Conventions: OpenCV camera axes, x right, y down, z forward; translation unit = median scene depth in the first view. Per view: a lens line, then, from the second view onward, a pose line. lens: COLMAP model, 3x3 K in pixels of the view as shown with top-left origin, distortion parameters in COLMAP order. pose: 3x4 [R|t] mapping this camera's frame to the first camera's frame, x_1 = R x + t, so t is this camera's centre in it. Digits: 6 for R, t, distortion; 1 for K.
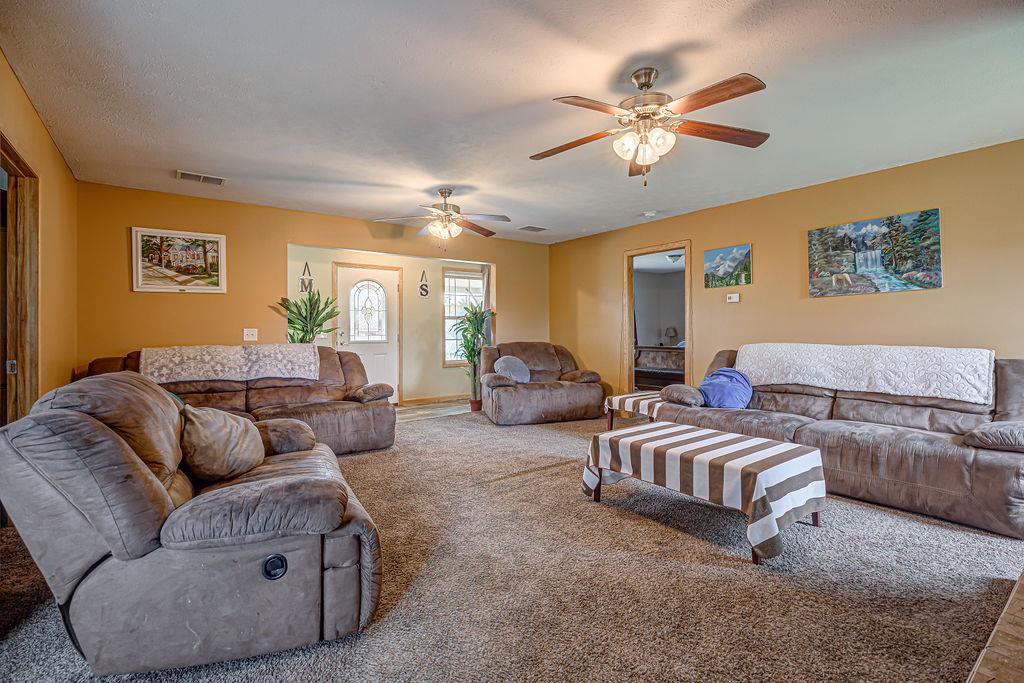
lens RADIAL K [[470.0, 0, 515.3], [0, 470.0, 332.4], [0, 0, 1]] dist [-0.002707, -0.000413]
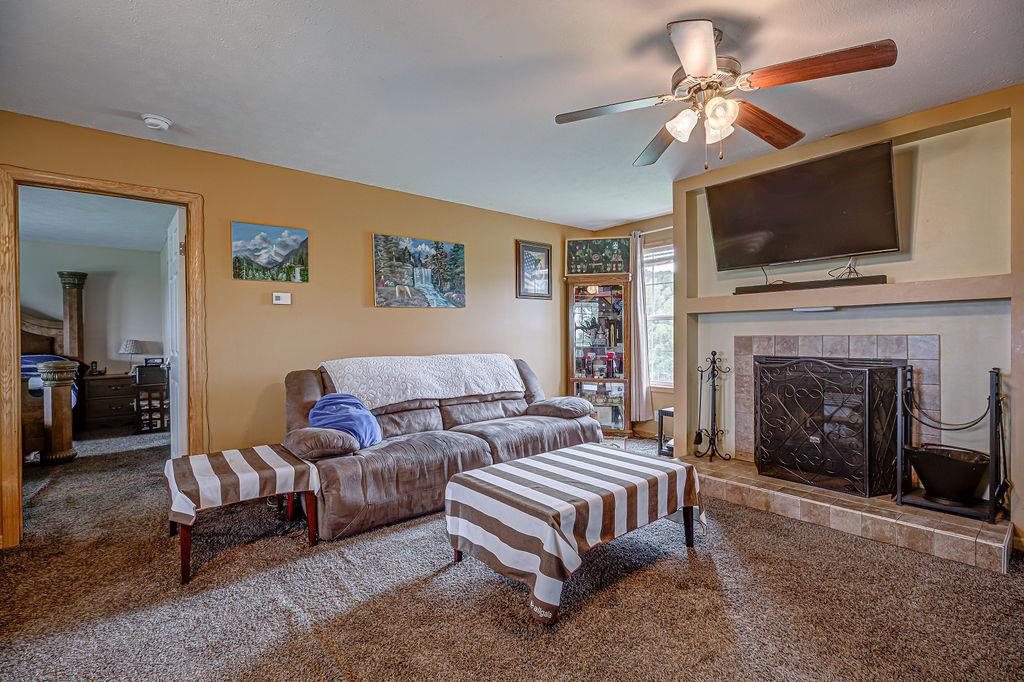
lens RADIAL K [[464.9, 0, 513.8], [0, 464.9, 340.7], [0, 0, 1]] dist [-0.006858, -0.000332]
pose [[-0.047949, -0.000119, 0.998850, -0.324402], [0.019180, 0.999816, 0.001040, -0.003124], [-0.998666, 0.019208, -0.047938, 0.837558]]
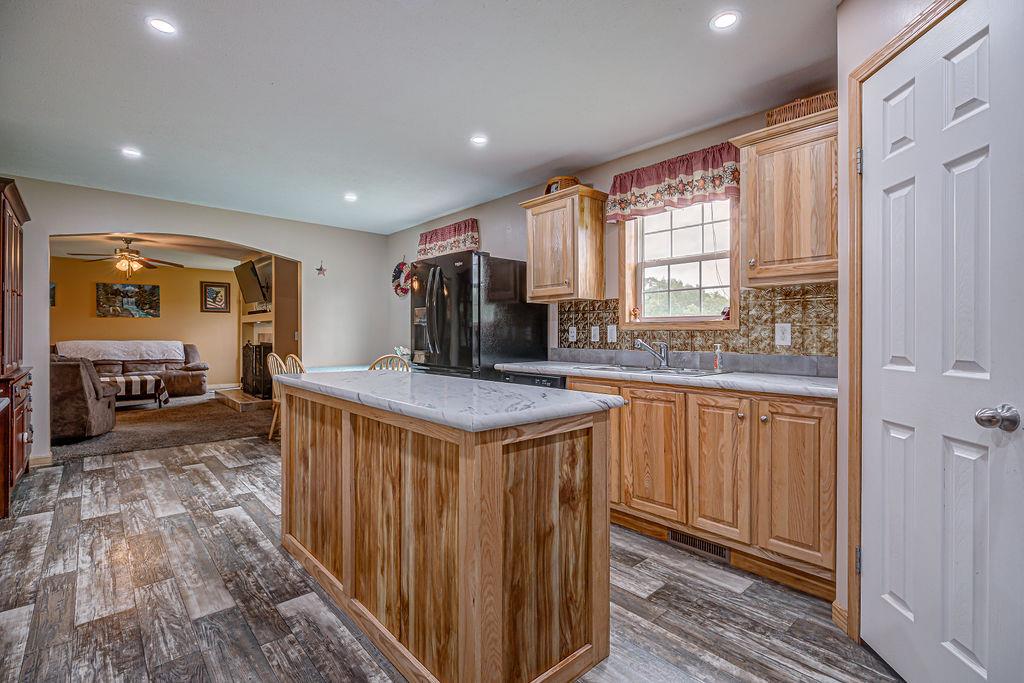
lens RADIAL K [[470.0, 0, 515.3], [0, 470.0, 332.4], [0, 0, 1]] dist [-0.002707, -0.000413]
pose [[-0.093266, 0.011392, 0.995576, -1.601115], [0.002916, 0.999933, -0.011168, 0.017774], [-0.995637, 0.001861, -0.093293, -0.599525]]
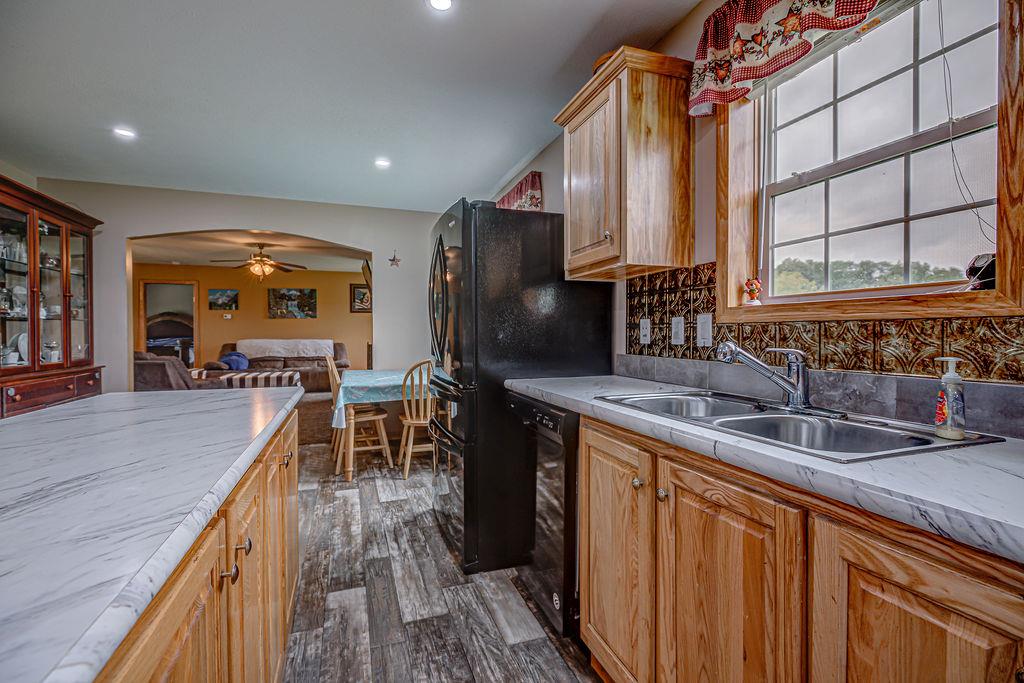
lens RADIAL K [[464.9, 0, 513.8], [0, 464.9, 341.2], [0, 0, 1]] dist [-0.006858, -0.000332]
pose [[0.295064, -0.010142, 0.955424, -1.224810], [0.003315, 0.999949, 0.009591, 0.016785], [-0.955472, 0.000337, 0.295082, -0.822209]]
